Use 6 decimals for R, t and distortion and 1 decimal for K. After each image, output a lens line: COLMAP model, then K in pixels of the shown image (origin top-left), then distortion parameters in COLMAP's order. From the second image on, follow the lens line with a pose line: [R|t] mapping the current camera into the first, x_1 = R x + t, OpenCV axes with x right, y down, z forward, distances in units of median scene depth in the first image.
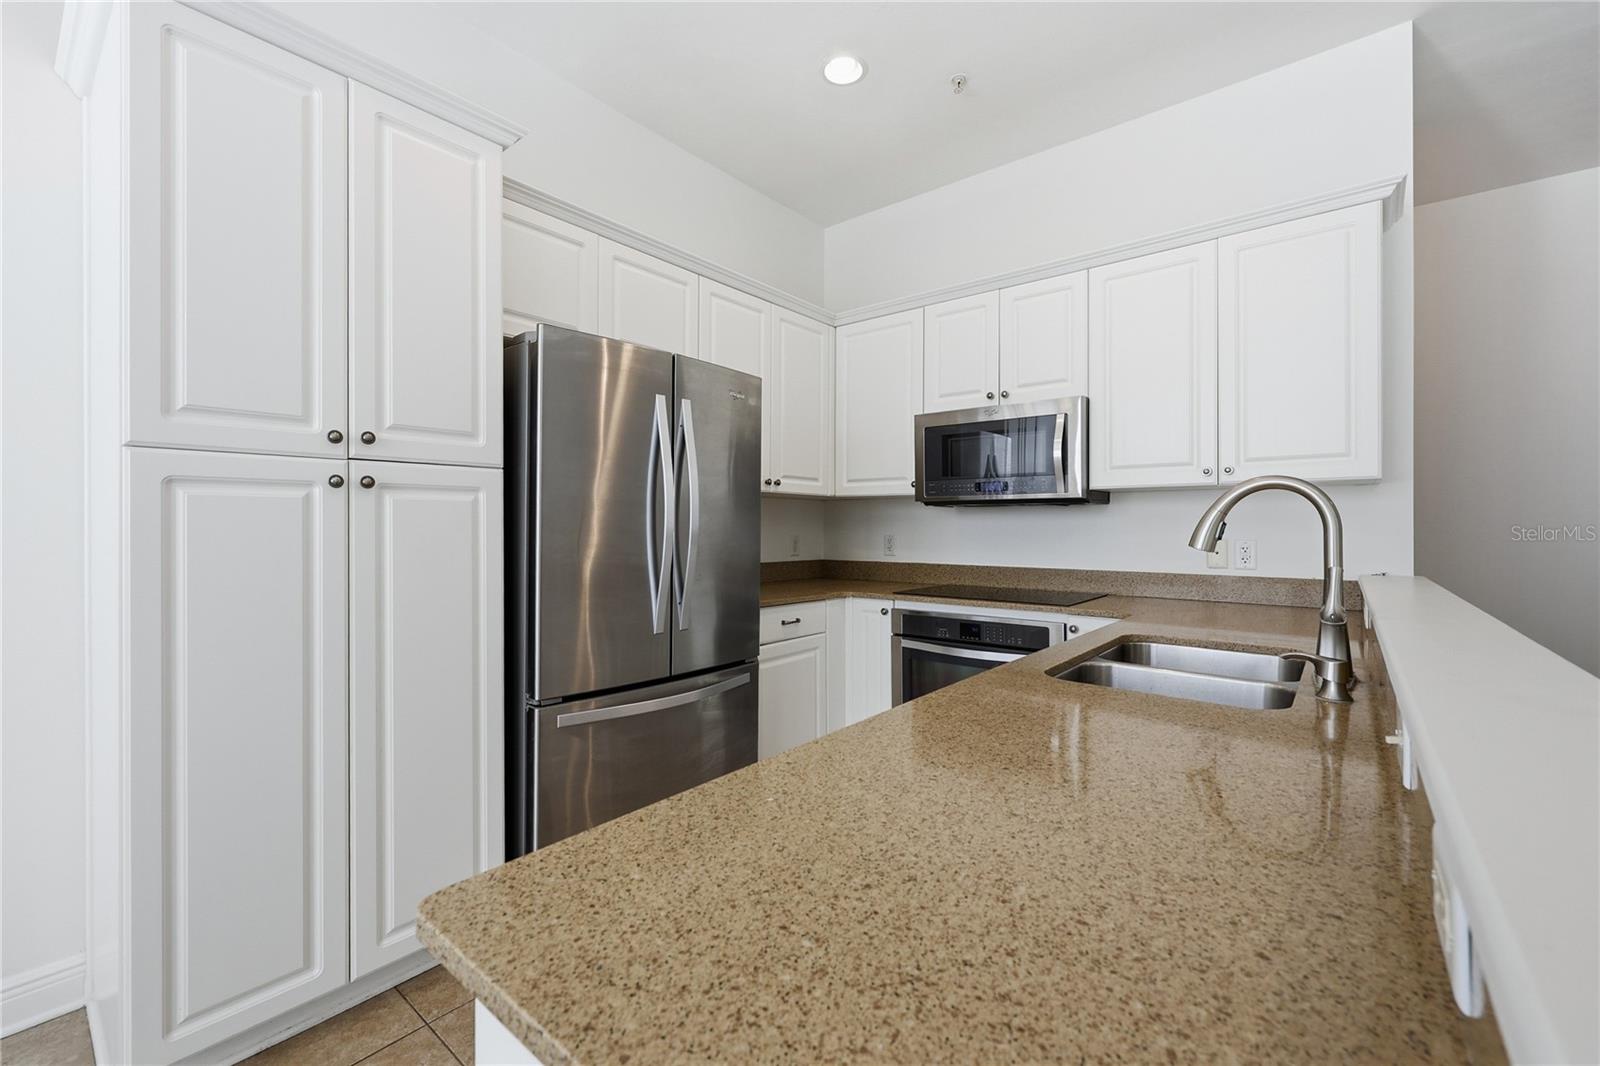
lens RADIAL K [[653.8, 0, 796.6], [0, 653.8, 527.7], [0, 0, 1]] dist [-0.000129, -0.000428]
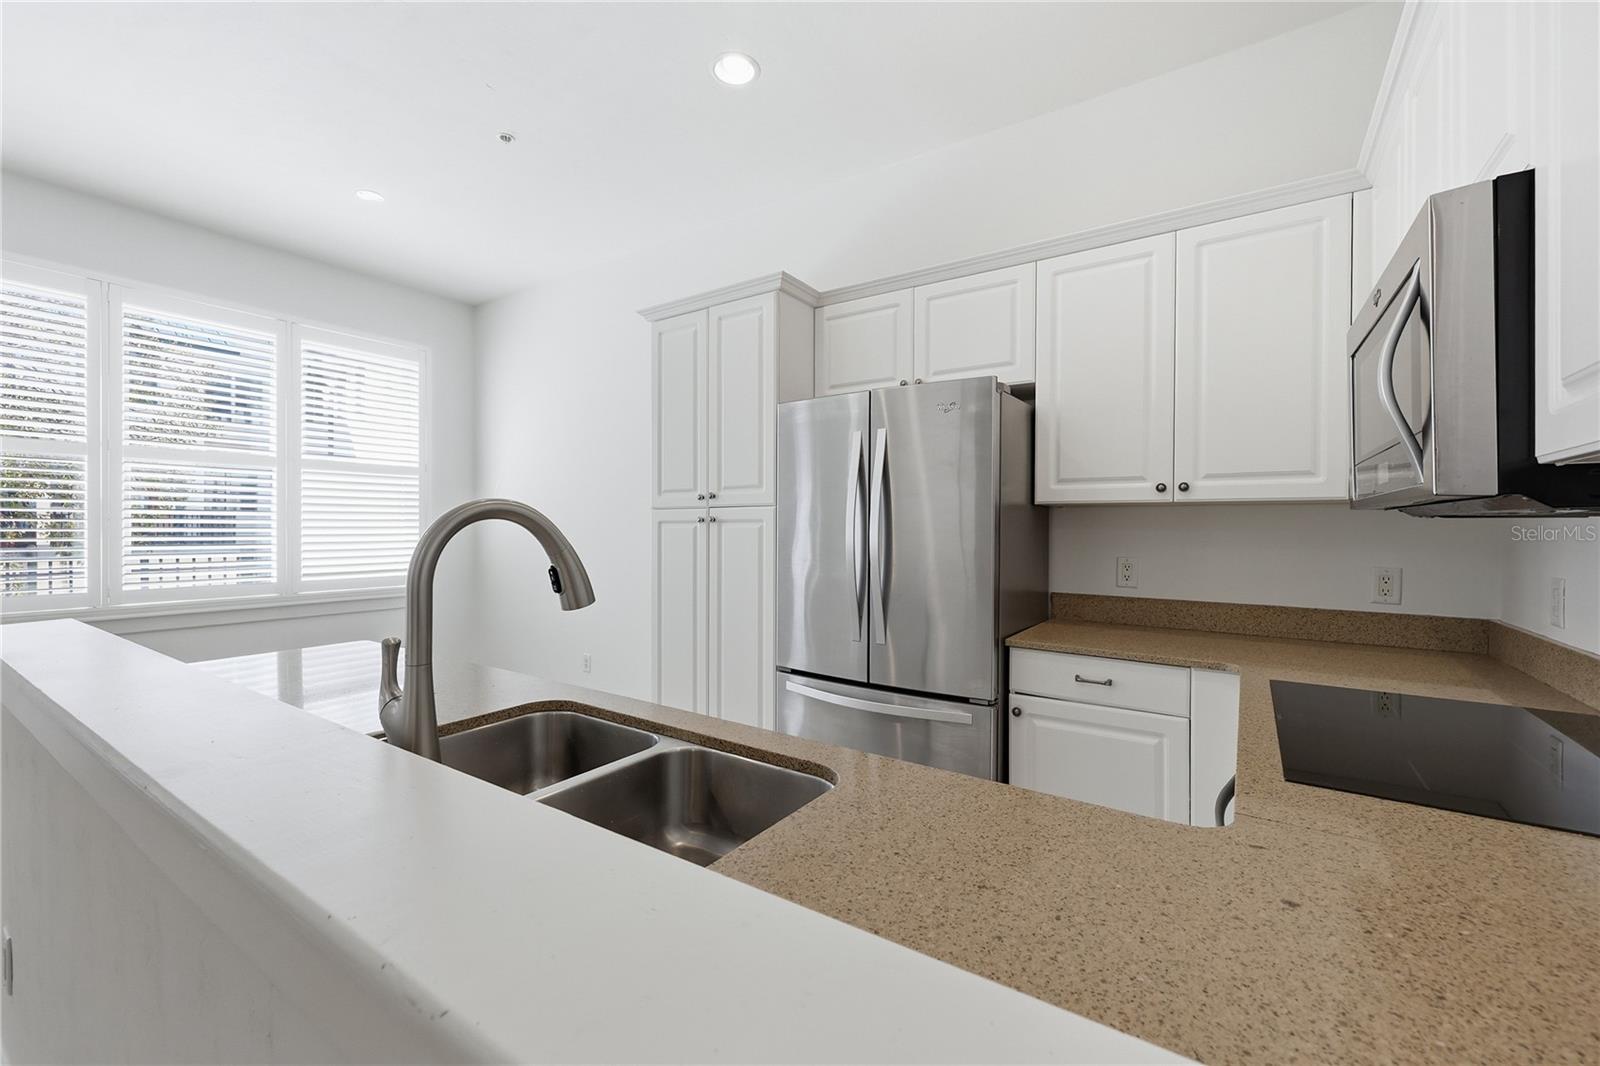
lens RADIAL K [[653.8, 0, 807.4], [0, 653.8, 532.2], [0, 0, 1]] dist [-0.000129, -0.000428]
pose [[0.099891, 0.003794, -0.994991, 0.783006], [-0.007615, 0.999966, 0.003048, -0.025933], [0.994969, 0.007272, 0.099917, 0.690100]]
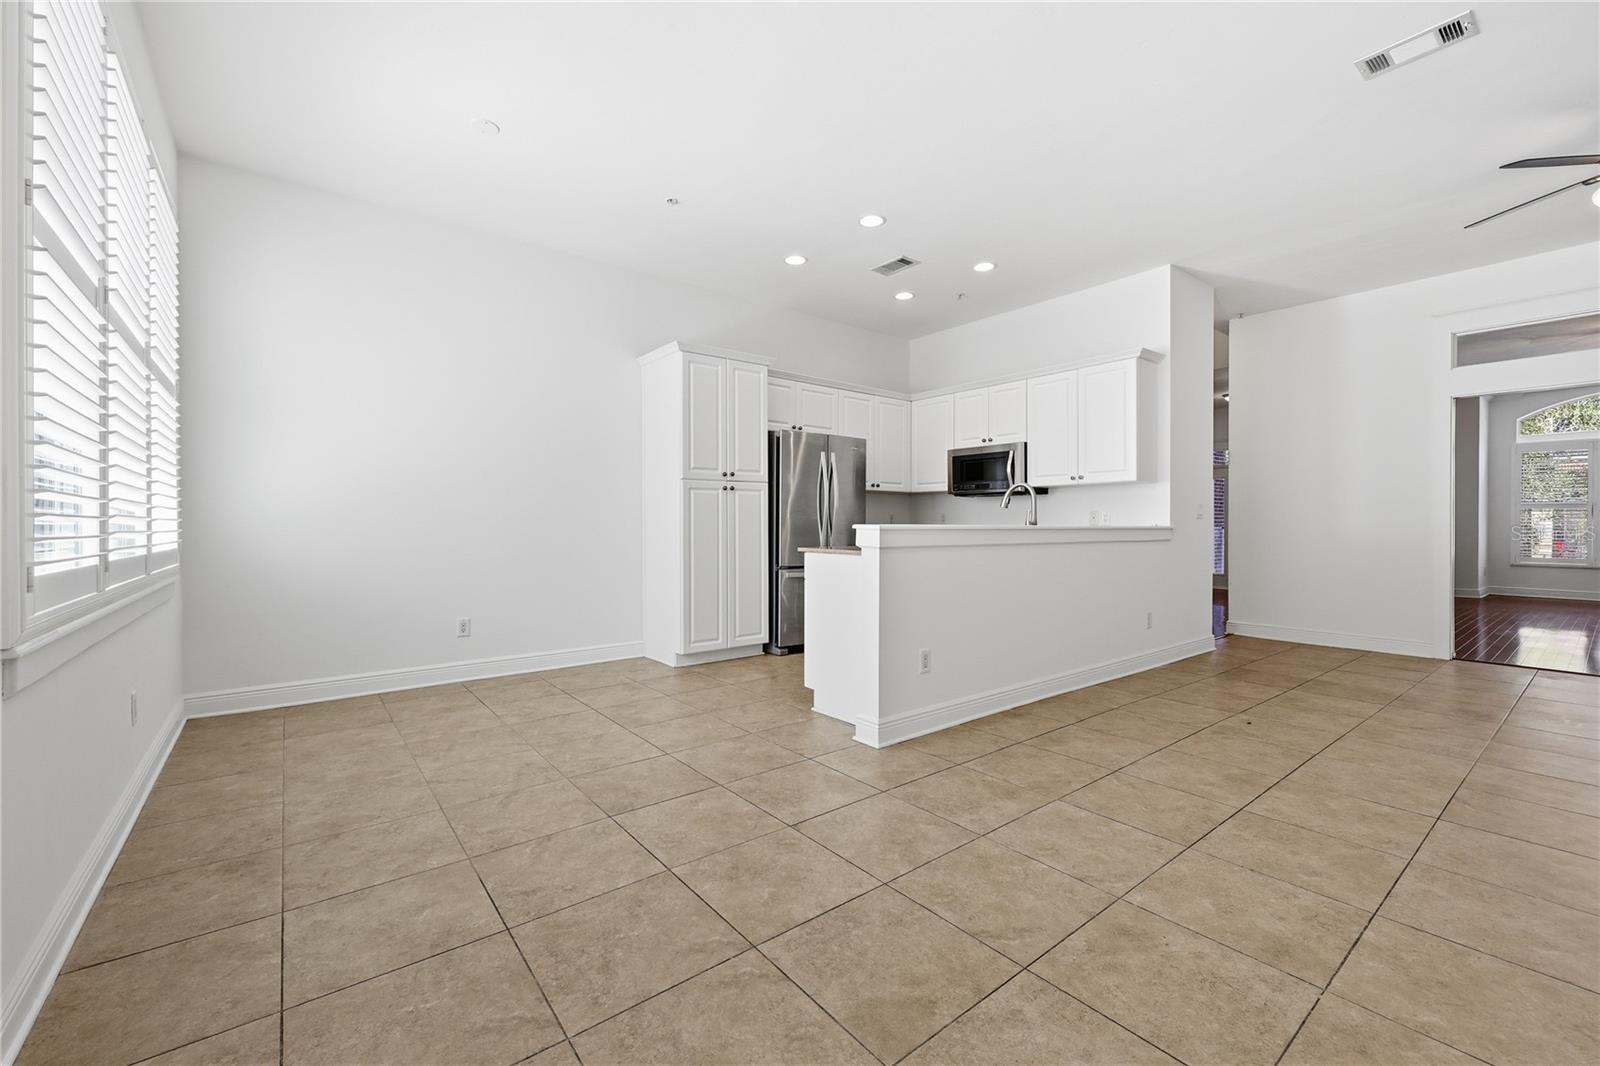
lens RADIAL K [[653.8, 0, 806.2], [0, 653.8, 536.0], [0, 0, 1]] dist [-0.000129, -0.000428]
pose [[0.978806, 0.000635, -0.204788, 0.207187], [0.001624, 0.999940, 0.010864, 0.078676], [0.204782, -0.010967, 0.978746, -1.256879]]
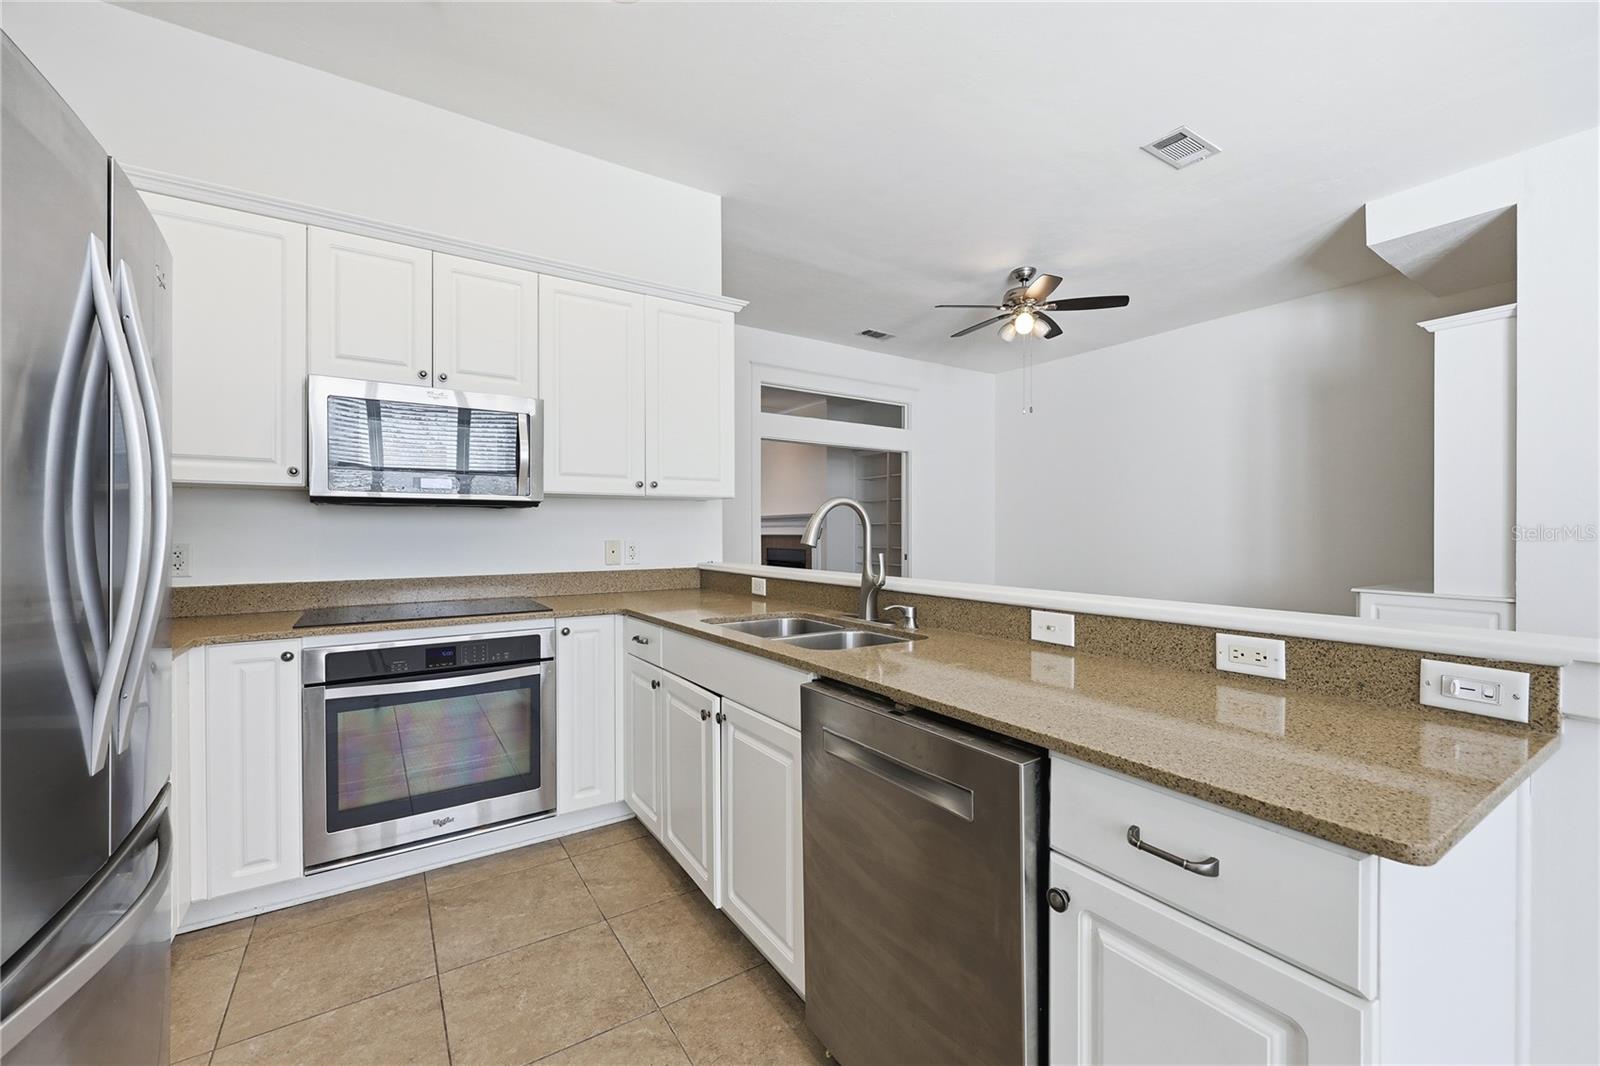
lens RADIAL K [[653.8, 0, 791.4], [0, 653.8, 531.1], [0, 0, 1]] dist [-0.000129, -0.000428]
pose [[0.301742, -0.003852, 0.953382, -0.429440], [0.004604, 0.999986, 0.002583, -0.001291], [-0.953378, 0.003610, 0.301756, 0.361603]]
